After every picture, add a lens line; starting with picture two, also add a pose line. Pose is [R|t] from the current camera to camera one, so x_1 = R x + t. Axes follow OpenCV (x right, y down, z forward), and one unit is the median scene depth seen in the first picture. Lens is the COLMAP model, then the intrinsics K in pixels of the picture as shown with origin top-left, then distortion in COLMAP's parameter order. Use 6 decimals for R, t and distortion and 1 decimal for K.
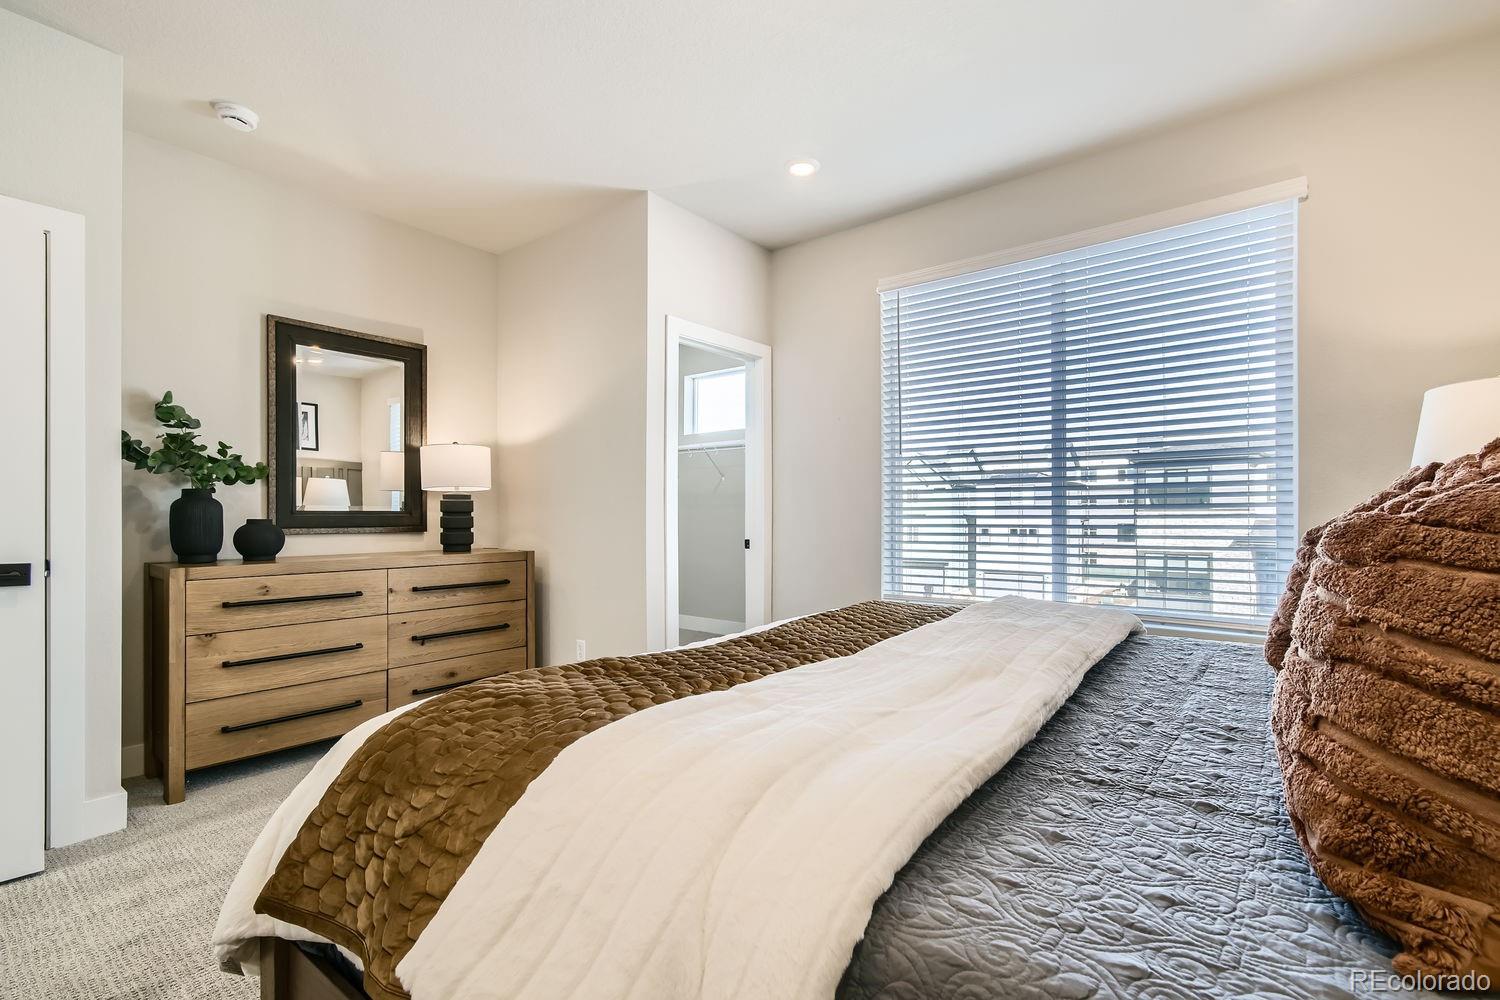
lens RADIAL K [[668.9, 0, 749.2], [0, 668.9, 516.4], [0, 0, 1]] dist [-0.004330, 0.000877]
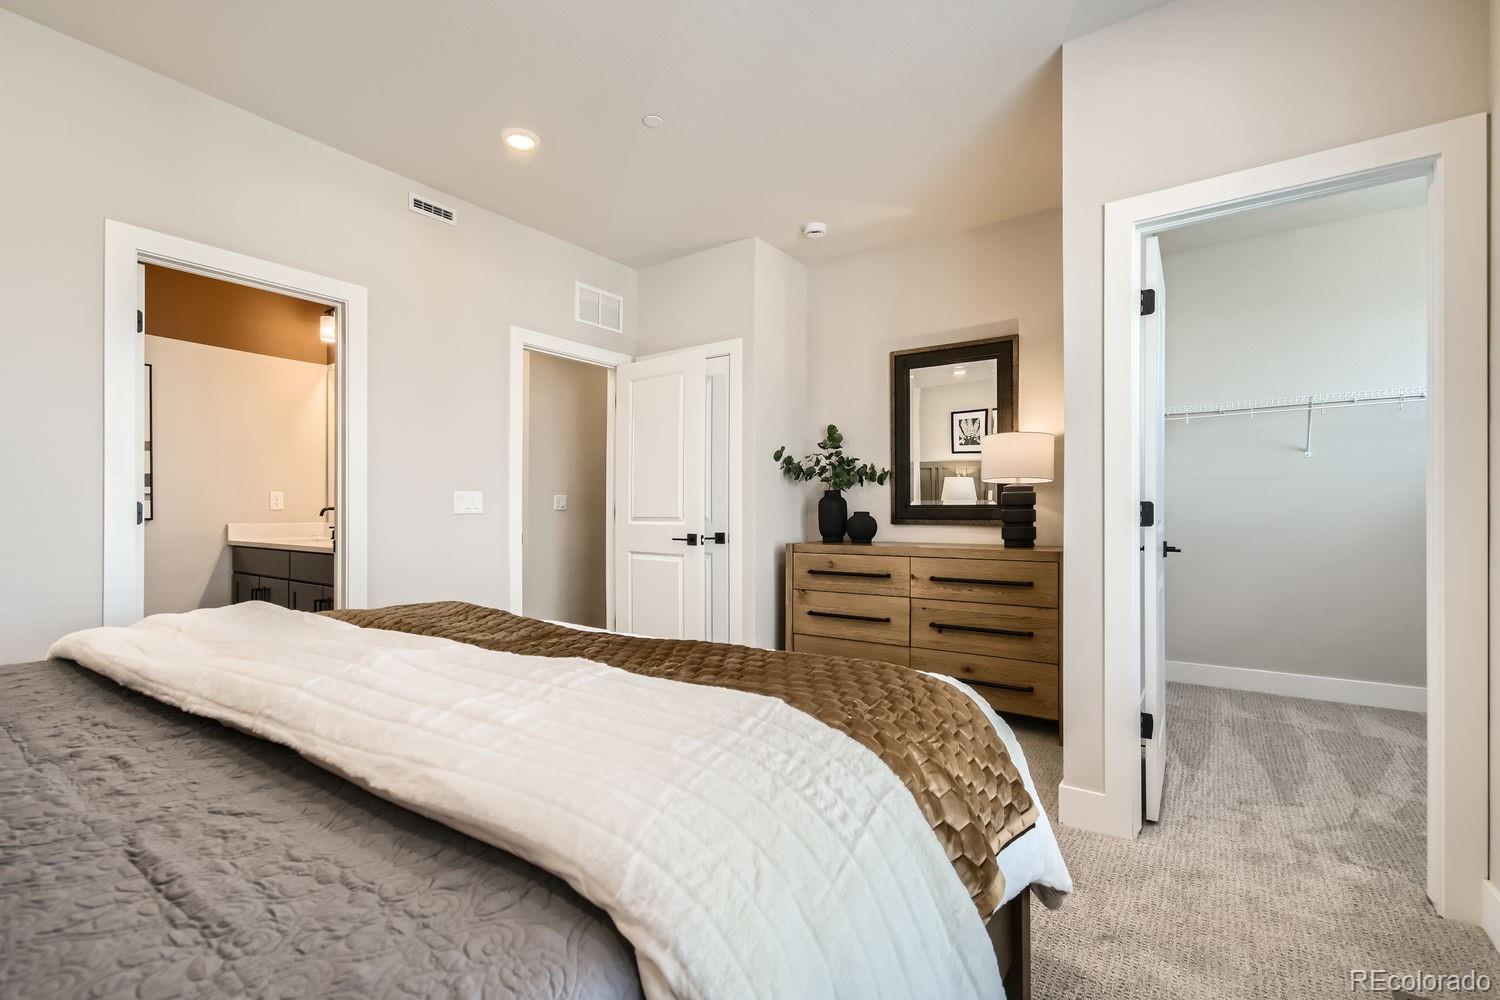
lens RADIAL K [[668.9, 0, 752.9], [0, 668.9, 503.9], [0, 0, 1]] dist [-0.004330, 0.000877]
pose [[0.065918, -0.007128, -0.997800, 0.548077], [0.006122, 0.999959, -0.006739, -0.004612], [0.997806, -0.005664, 0.065959, 0.648559]]
